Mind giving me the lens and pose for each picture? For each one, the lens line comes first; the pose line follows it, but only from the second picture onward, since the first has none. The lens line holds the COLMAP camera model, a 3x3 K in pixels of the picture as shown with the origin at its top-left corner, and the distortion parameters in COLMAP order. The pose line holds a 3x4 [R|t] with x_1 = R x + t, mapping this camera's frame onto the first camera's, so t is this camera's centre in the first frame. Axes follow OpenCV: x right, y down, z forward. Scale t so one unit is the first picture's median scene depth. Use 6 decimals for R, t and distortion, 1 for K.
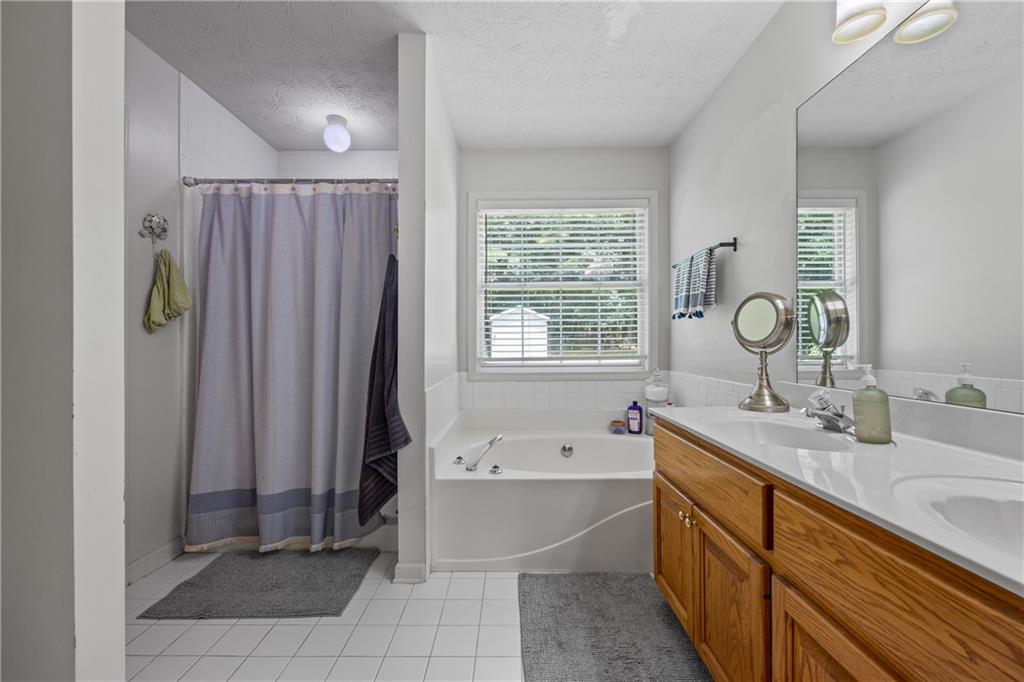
lens RADIAL K [[408.0, 0, 512.2], [0, 408.0, 342.9], [0, 0, 1]] dist [-0.001452, -0.000043]
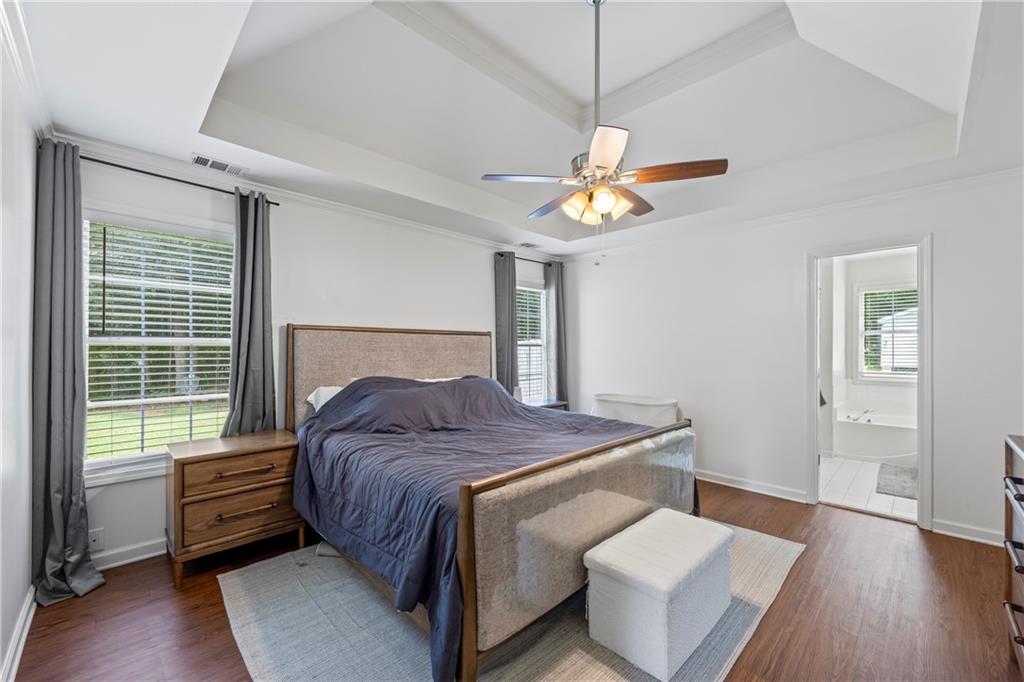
lens RADIAL K [[408.0, 0, 509.6], [0, 408.0, 344.1], [0, 0, 1]] dist [-0.001452, -0.000043]
pose [[0.700377, 0.000428, -0.713773, 0.142393], [0.001071, 0.999998, 0.001651, -0.107597], [0.713772, -0.001921, 0.700375, -1.639033]]
